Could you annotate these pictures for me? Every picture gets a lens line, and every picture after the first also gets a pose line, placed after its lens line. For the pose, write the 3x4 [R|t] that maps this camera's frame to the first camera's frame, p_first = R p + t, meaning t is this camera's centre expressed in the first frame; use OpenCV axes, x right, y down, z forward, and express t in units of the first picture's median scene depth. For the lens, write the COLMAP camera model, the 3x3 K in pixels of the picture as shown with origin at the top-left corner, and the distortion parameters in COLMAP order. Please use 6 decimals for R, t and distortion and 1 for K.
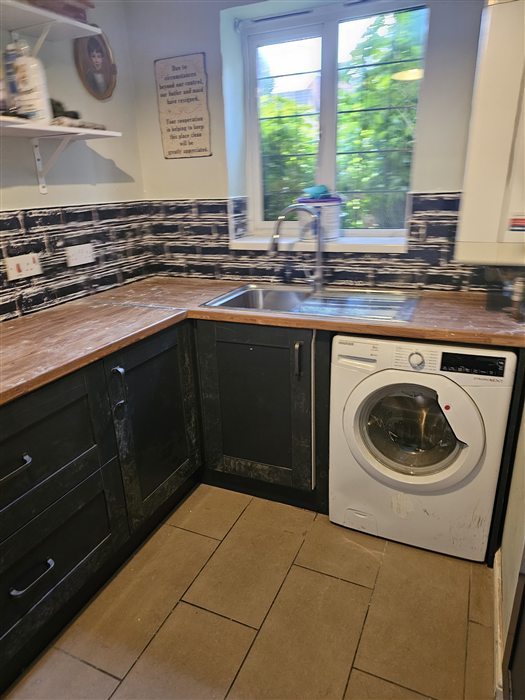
lens RADIAL K [[475.2, 0, 257.9], [0, 475.2, 360.0], [0, 0, 1]] dist [0.050088, -0.028065]
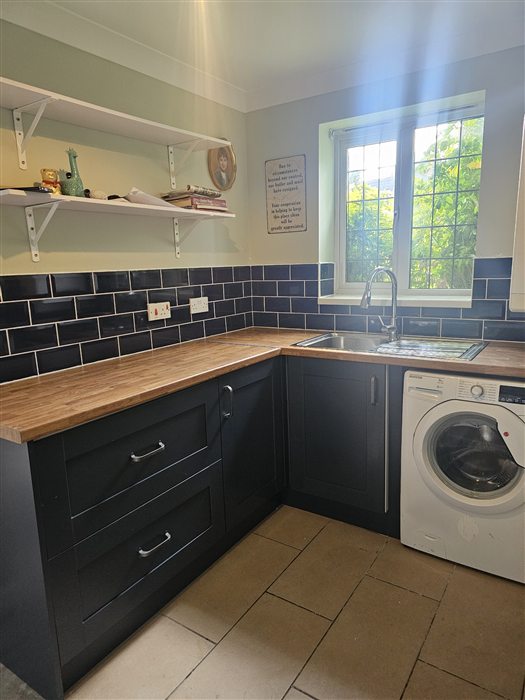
lens RADIAL K [[475.2, 0, 267.5], [0, 475.2, 350.4], [0, 0, 1]] dist [0.050088, -0.028065]
pose [[0.988280, 0.033536, -0.148923, -0.002688], [-0.057661, 0.985307, -0.160767, 0.088585], [0.141343, 0.167470, 0.975692, -0.174665]]
